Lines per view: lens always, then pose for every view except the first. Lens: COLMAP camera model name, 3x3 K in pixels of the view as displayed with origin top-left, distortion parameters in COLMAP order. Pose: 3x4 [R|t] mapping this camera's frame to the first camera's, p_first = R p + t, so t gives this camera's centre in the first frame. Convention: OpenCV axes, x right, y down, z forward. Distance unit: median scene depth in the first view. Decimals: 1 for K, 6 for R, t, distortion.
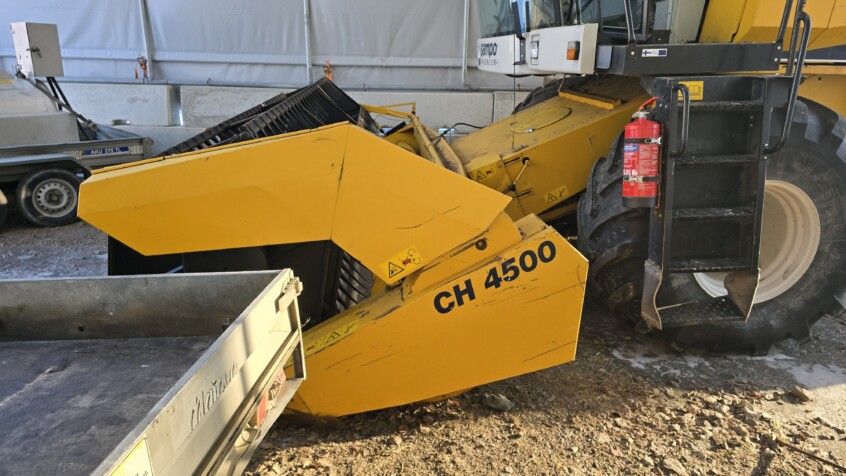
lens RADIAL K [[566.6, 0, 420.9], [0, 566.6, 246.6], [0, 0, 1]] dist [0.090945, -0.075102]
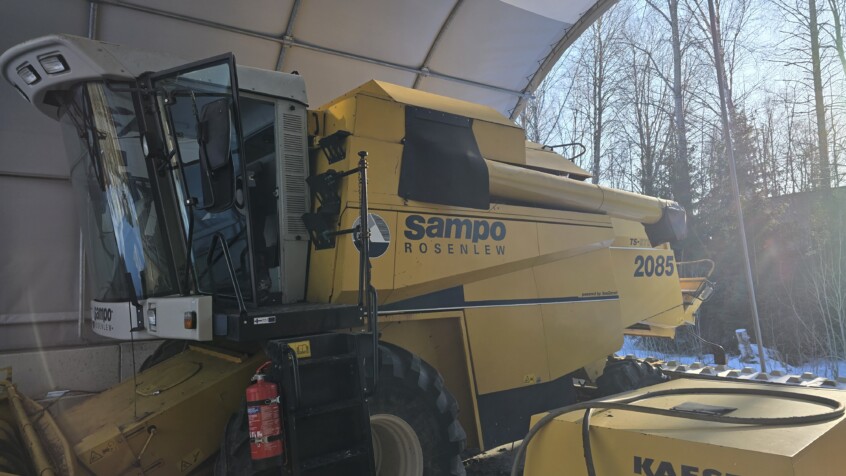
lens RADIAL K [[566.6, 0, 420.9], [0, 566.6, 246.6], [0, 0, 1]] dist [0.090945, -0.075102]
pose [[0.831942, -0.001430, 0.554860, 0.024851], [0.211262, 0.925493, -0.314375, -0.034393], [-0.513070, 0.378763, 0.770259, -0.049133]]
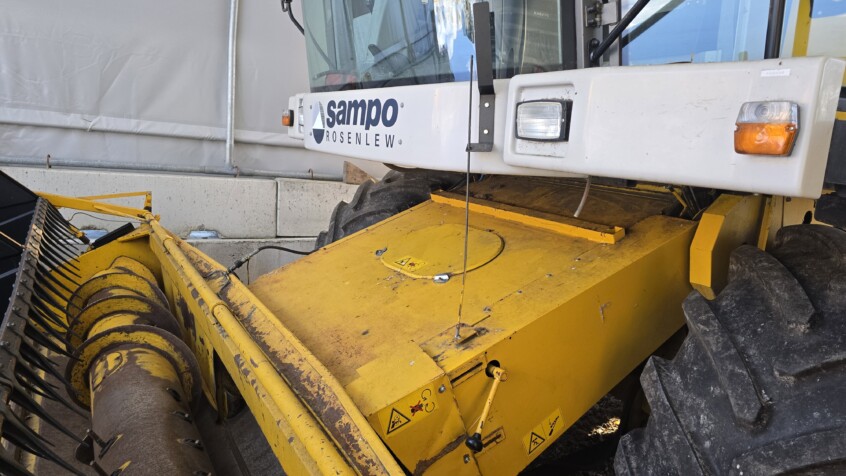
lens RADIAL K [[562.7, 0, 420.0], [0, 562.7, 234.5], [0, 0, 1]] dist [0.084749, -0.083485]
pose [[0.891285, -0.006252, 0.453401, -0.048680], [0.073247, 0.988758, -0.130354, -0.177904], [-0.447489, 0.149393, 0.881723, 0.572435]]
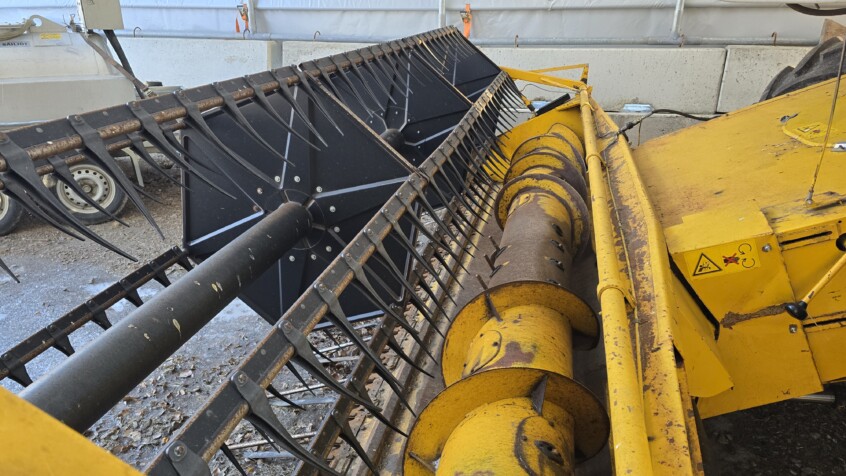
lens RADIAL K [[570.7, 0, 412.7], [0, 570.7, 238.8], [0, 0, 1]] dist [0.093031, -0.083358]
pose [[0.948688, 0.101812, -0.299375, 0.027110], [-0.084063, 0.993884, 0.071615, -0.139906], [0.304835, -0.042774, 0.951444, 0.495854]]
